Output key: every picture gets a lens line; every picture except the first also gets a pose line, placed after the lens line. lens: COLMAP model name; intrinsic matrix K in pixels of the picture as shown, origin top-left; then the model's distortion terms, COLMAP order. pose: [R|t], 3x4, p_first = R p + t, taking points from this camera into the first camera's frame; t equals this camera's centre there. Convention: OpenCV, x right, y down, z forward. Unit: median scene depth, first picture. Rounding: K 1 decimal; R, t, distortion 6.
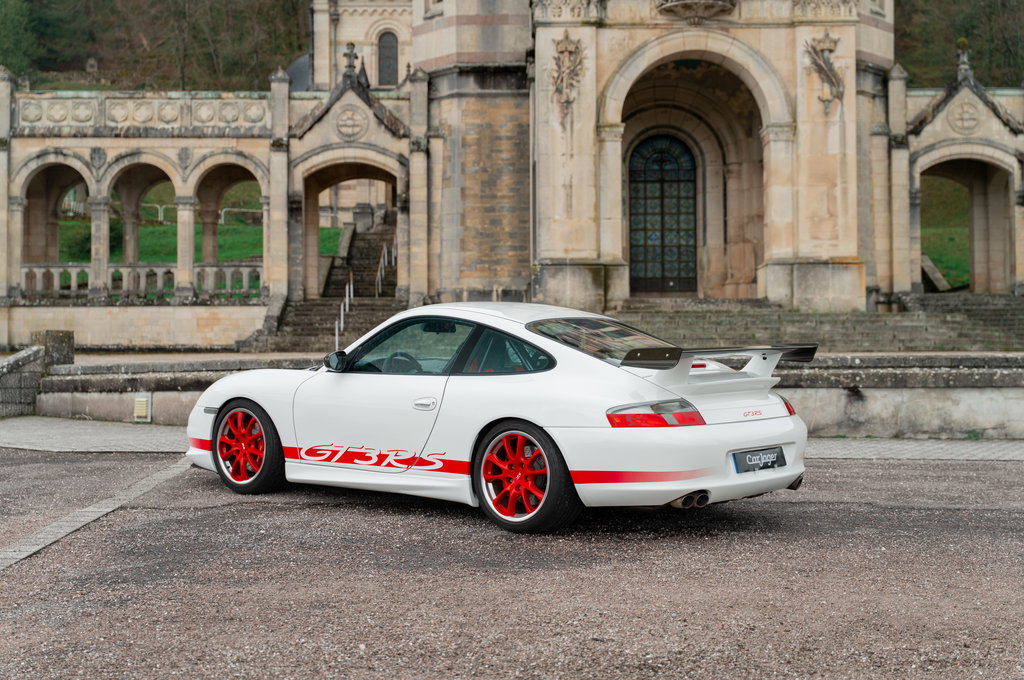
lens RADIAL K [[1346.6, 0, 512.0], [0, 1346.6, 340.0], [0, 0, 1]] dist [0.026500, 0.009324]
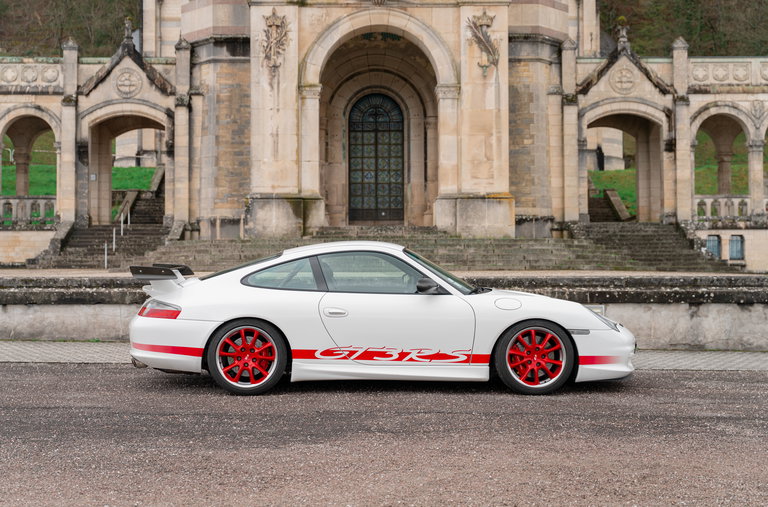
lens RADIAL K [[1071.0, 0, 360.0], [0, 1071.0, 256.1], [0, 0, 1]] dist [0.025879, 0.041612]
pose [[0.999996, 0.002866, -0.000307, 0.097106], [-0.002866, 0.999996, -0.000747, -0.002105], [0.000305, 0.000748, 1.000000, 0.015569]]
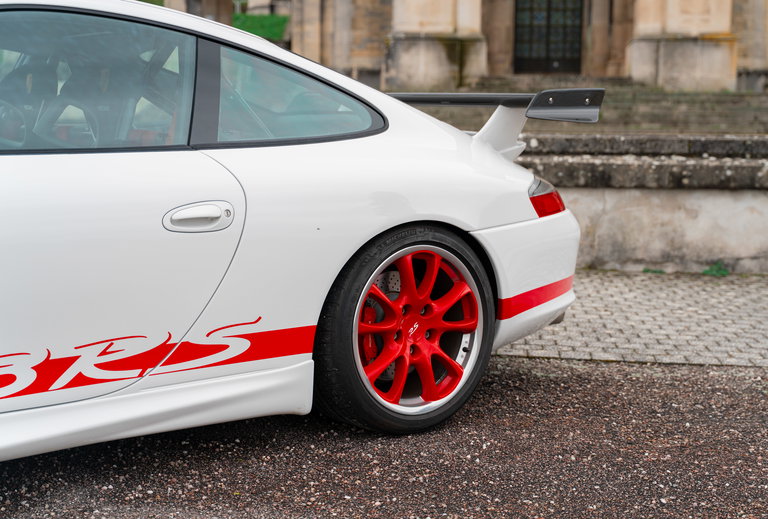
lens RADIAL K [[1078.6, 0, 410.5], [0, 1078.6, 258.3], [0, 0, 1]] dist [0.019710, 0.023062]
pose [[0.995811, 0.027199, -0.087301, 0.084391], [-0.016096, 0.991968, 0.125457, 0.002493], [0.090012, -0.123526, 0.988251, 0.174180]]
